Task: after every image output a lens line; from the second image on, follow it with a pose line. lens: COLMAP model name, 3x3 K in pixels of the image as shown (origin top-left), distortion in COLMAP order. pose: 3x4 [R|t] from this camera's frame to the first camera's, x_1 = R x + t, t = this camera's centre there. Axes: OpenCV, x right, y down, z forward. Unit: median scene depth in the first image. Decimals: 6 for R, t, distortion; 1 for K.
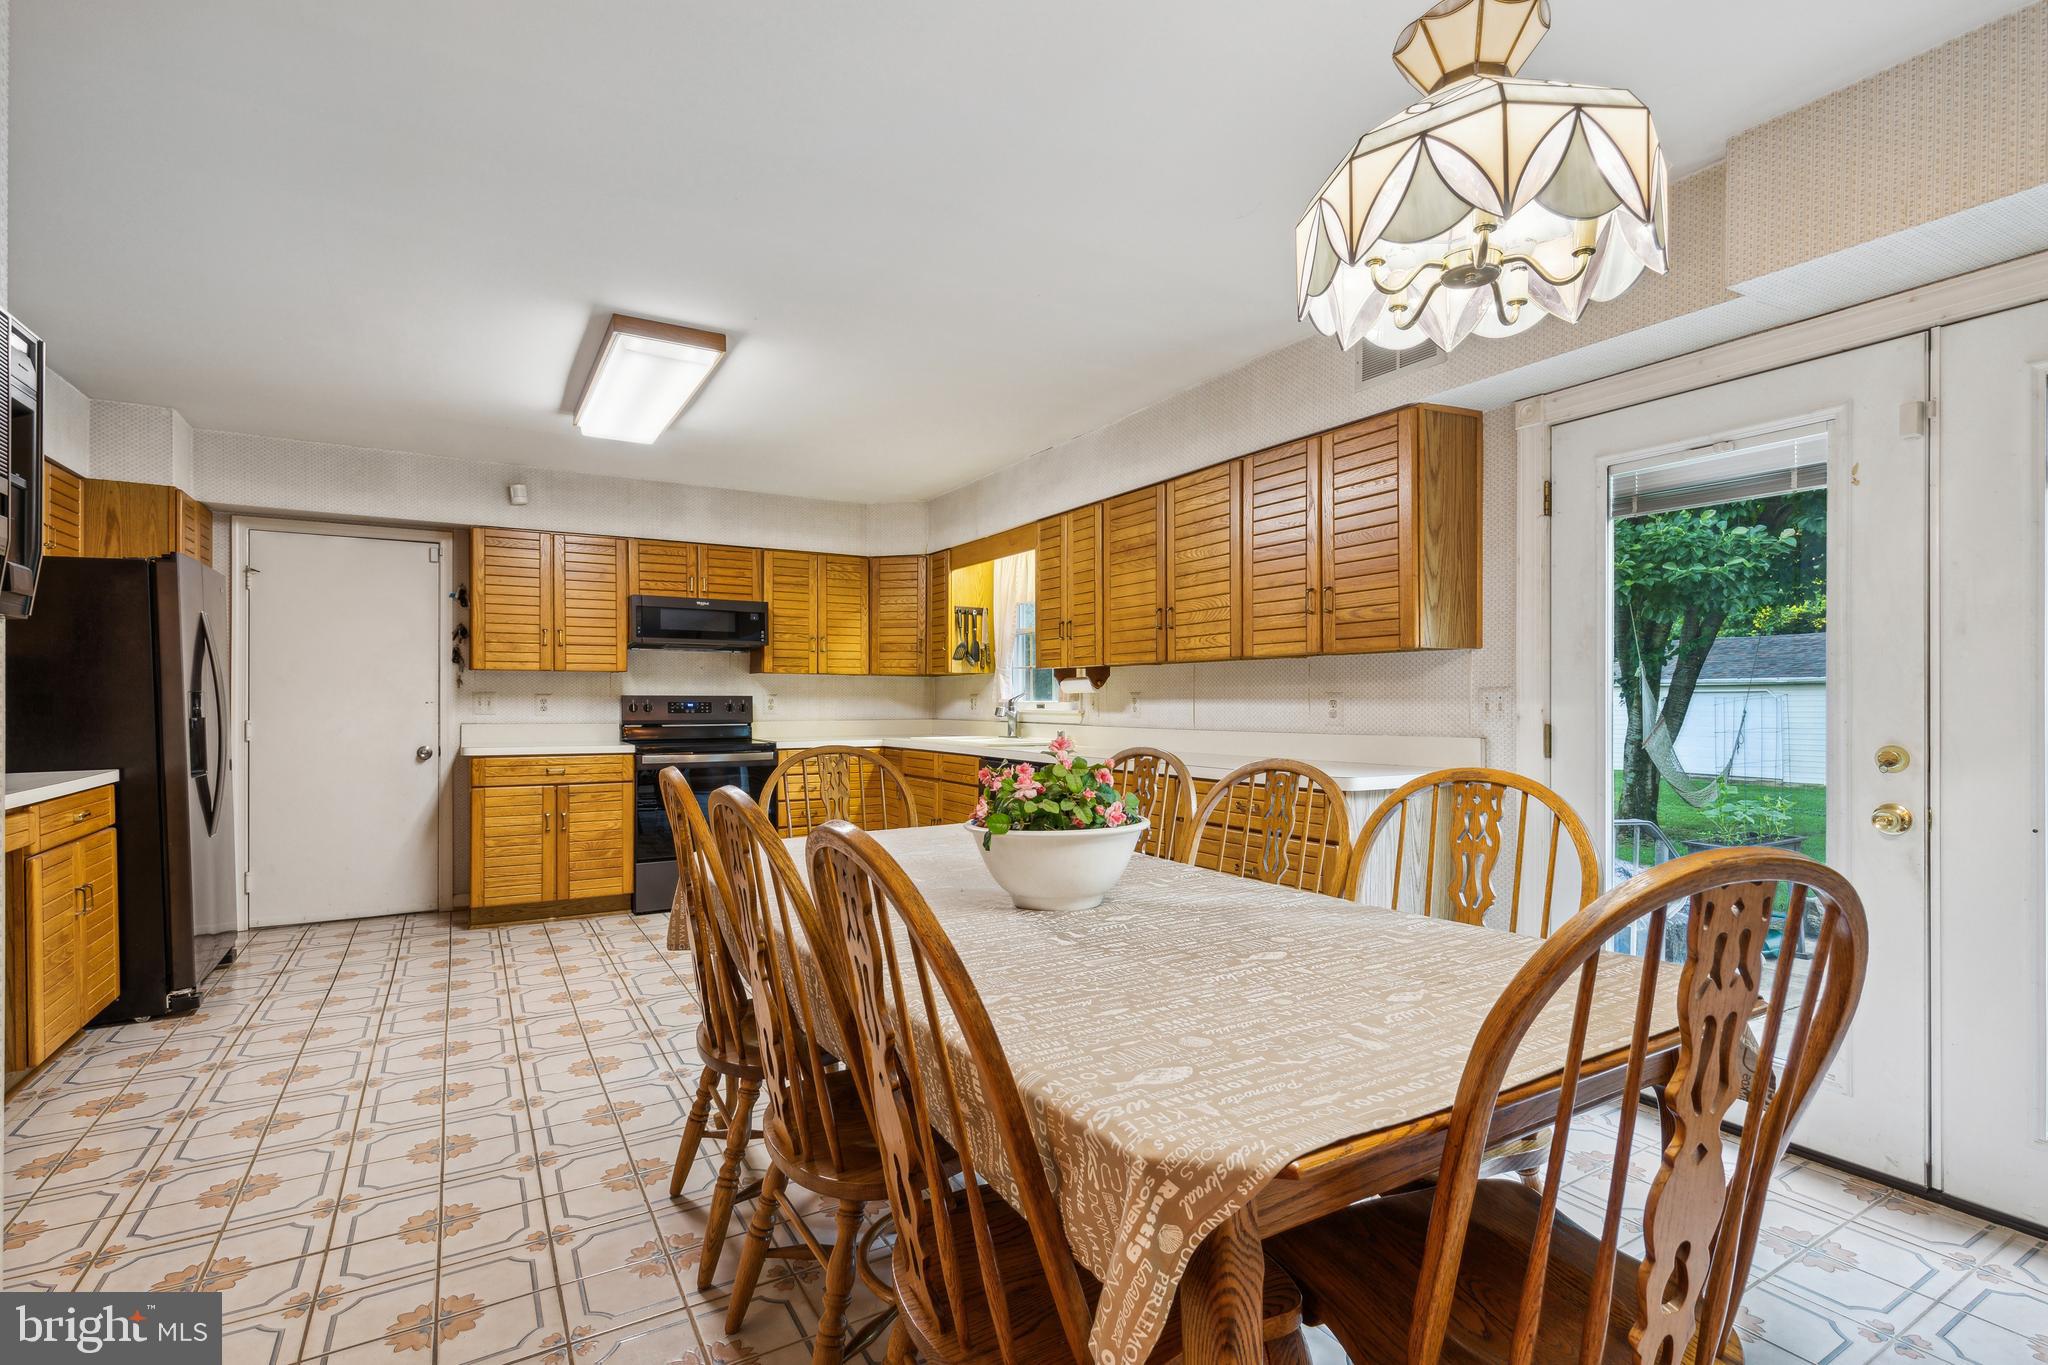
lens RADIAL K [[945.5, 0, 1033.6], [0, 945.5, 697.3], [0, 0, 1]] dist [0.000580, -0.000100]
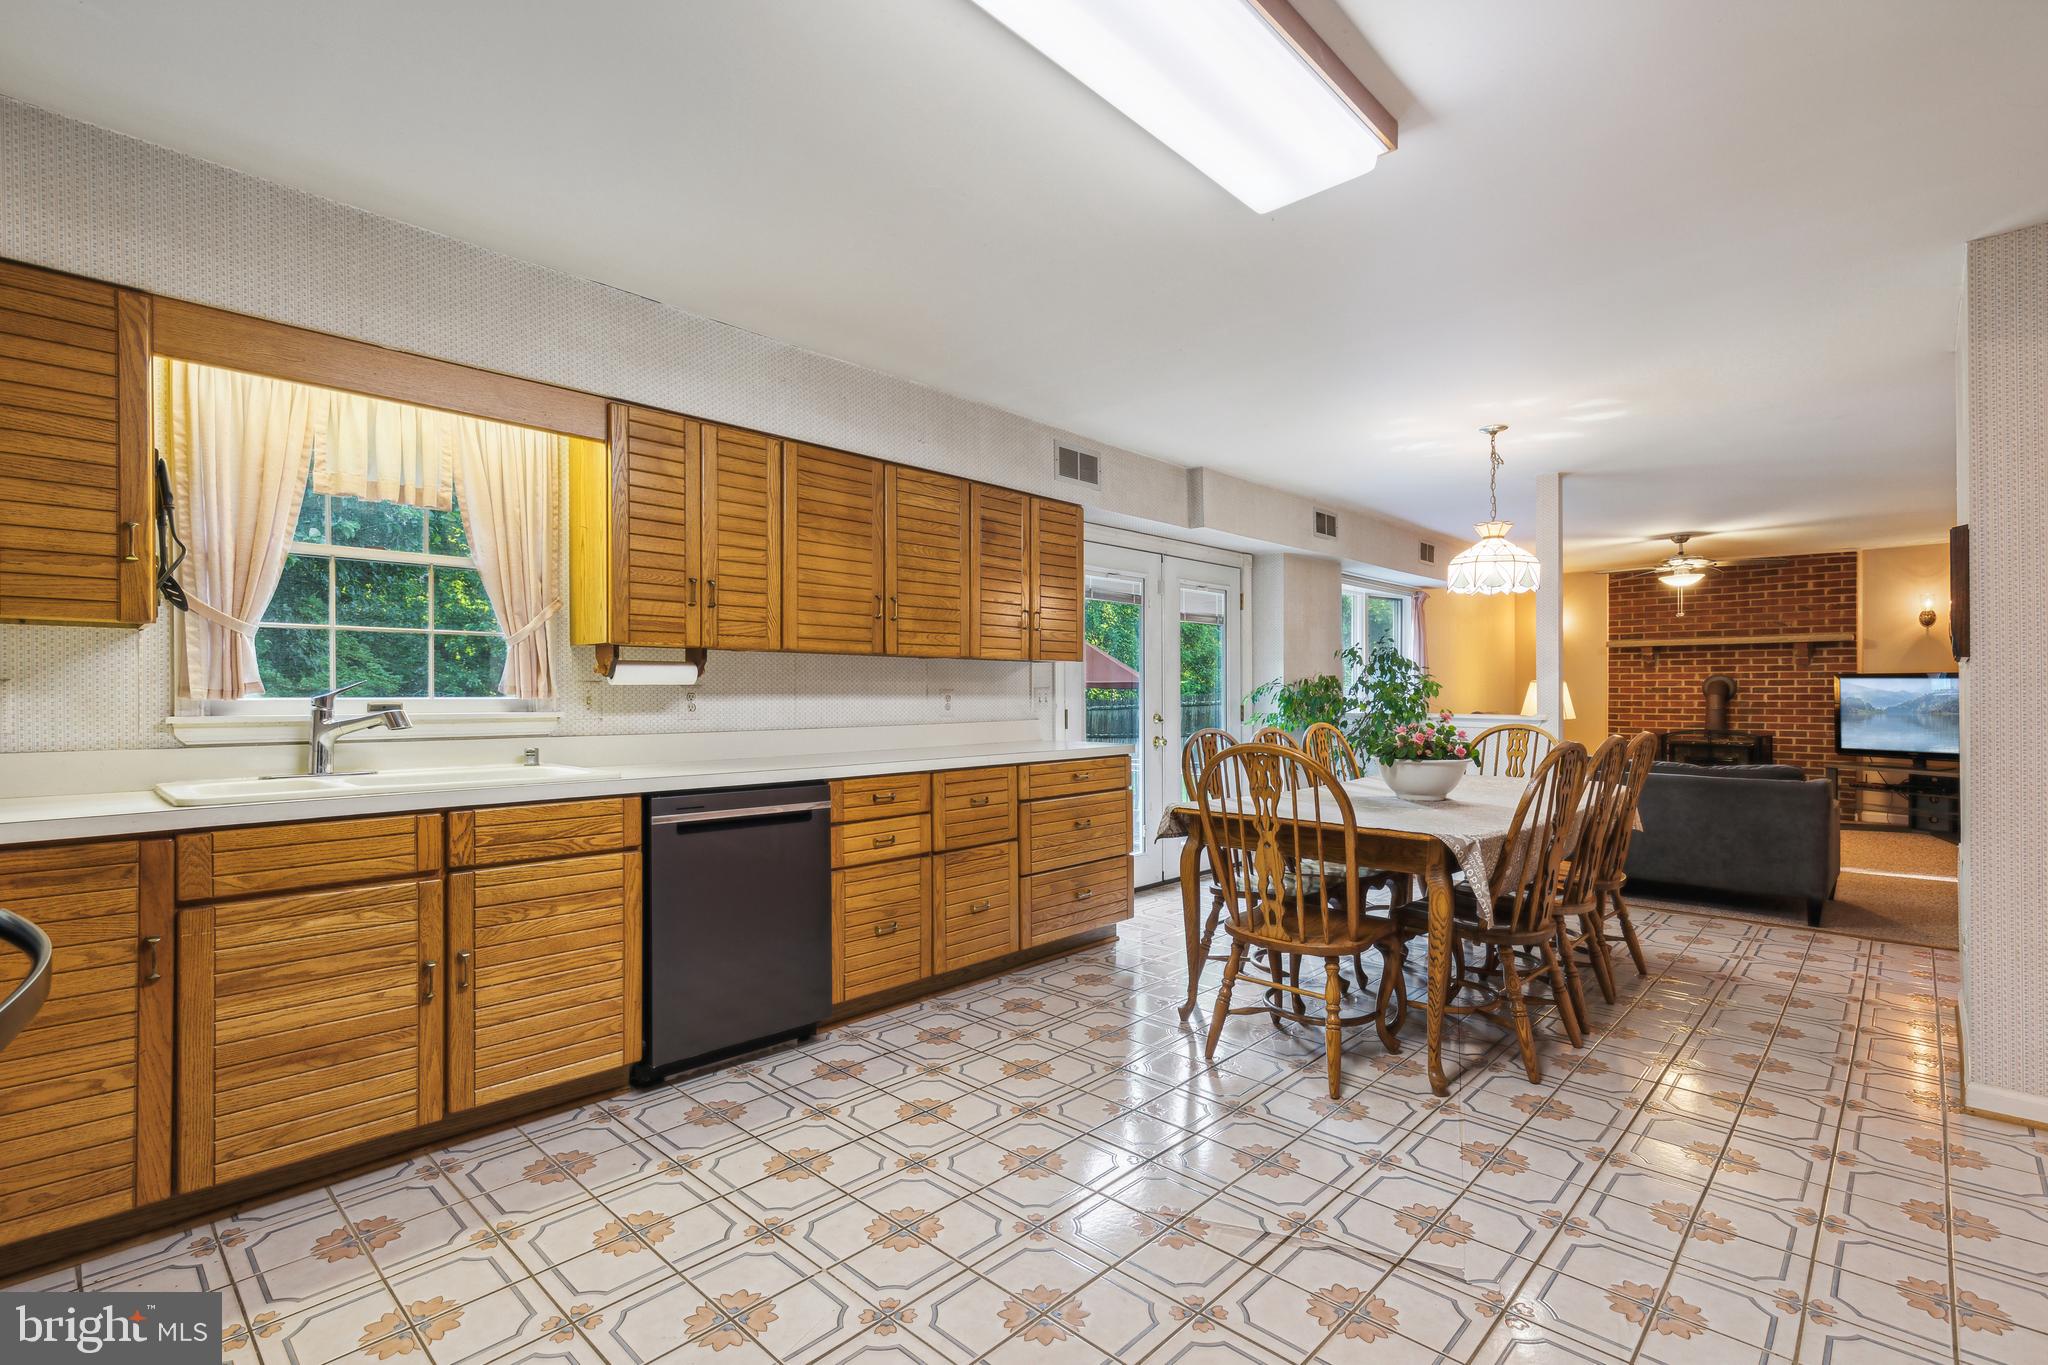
lens RADIAL K [[945.5, 0, 1033.6], [0, 945.5, 697.3], [0, 0, 1]] dist [0.000580, -0.000100]
pose [[-0.268448, 0.001295, 0.963293, -0.870922], [0.000251, 0.999999, -0.001274, 0.006961], [-0.963294, -0.000100, -0.268448, 1.202495]]
